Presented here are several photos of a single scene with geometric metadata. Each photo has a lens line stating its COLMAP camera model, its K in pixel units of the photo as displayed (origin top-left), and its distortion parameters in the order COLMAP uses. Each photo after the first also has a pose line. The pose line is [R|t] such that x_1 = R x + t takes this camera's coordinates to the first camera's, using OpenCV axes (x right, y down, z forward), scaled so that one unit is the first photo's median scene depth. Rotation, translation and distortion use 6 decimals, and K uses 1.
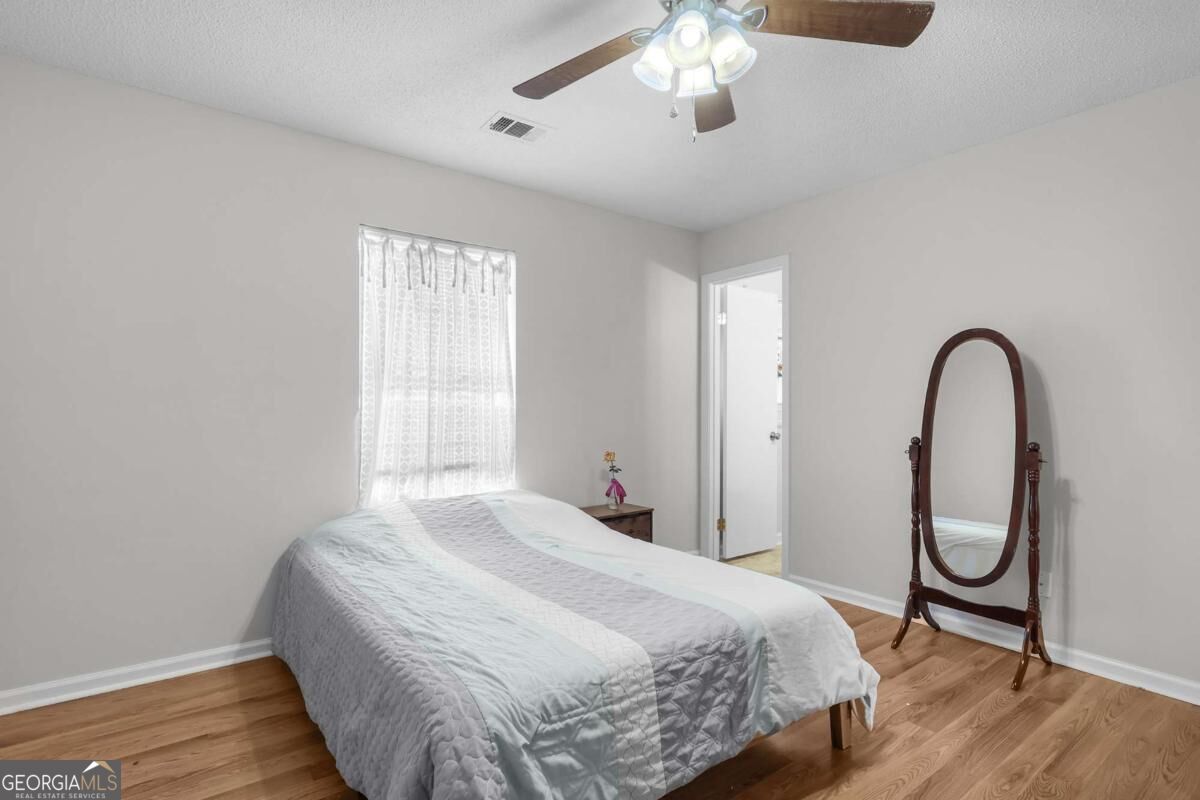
lens RADIAL K [[595.6, 0, 600.0], [0, 595.6, 400.0], [0, 0, 1]] dist [-0.001512, -0.000266]
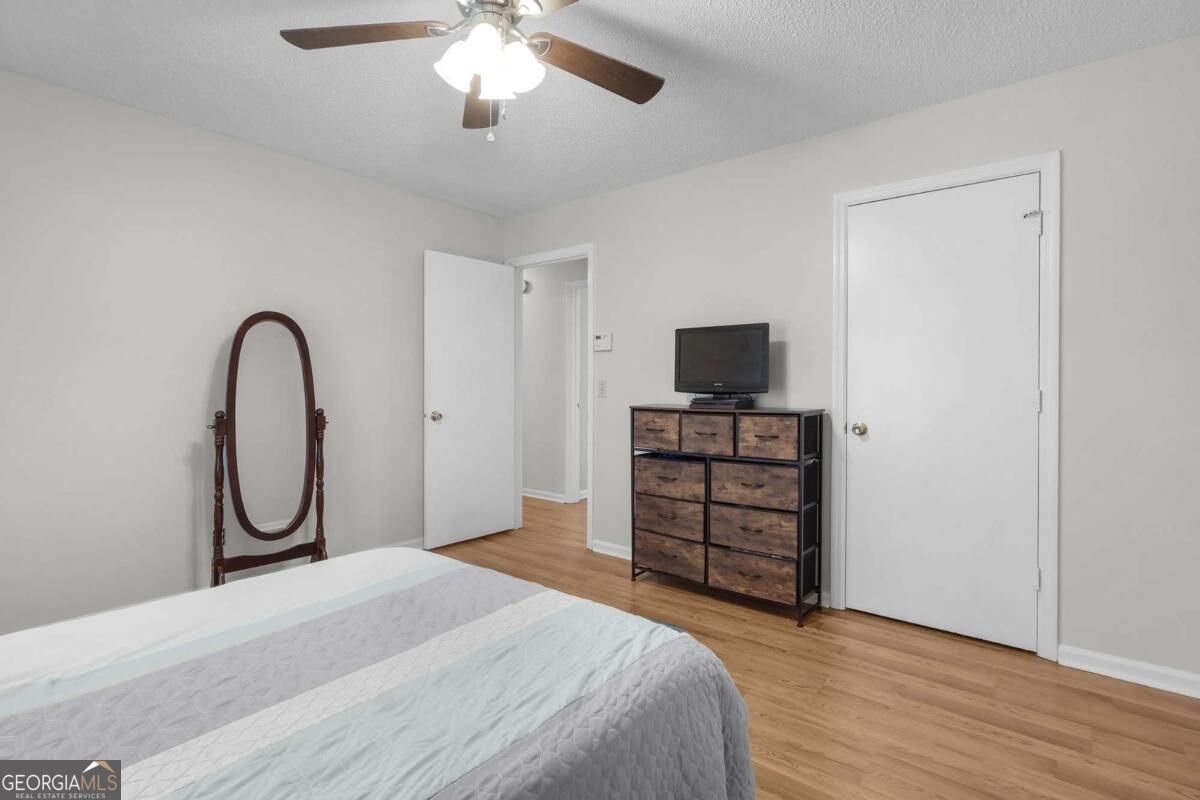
lens RADIAL K [[564.4, 0, 598.2], [0, 564.4, 378.1], [0, 0, 1]] dist [-0.000735, -0.000109]
pose [[-0.237984, 0.003554, 0.971262, -0.665293], [-0.013592, 0.999883, -0.006989, 0.005356], [-0.971174, -0.014865, -0.237908, 0.770462]]
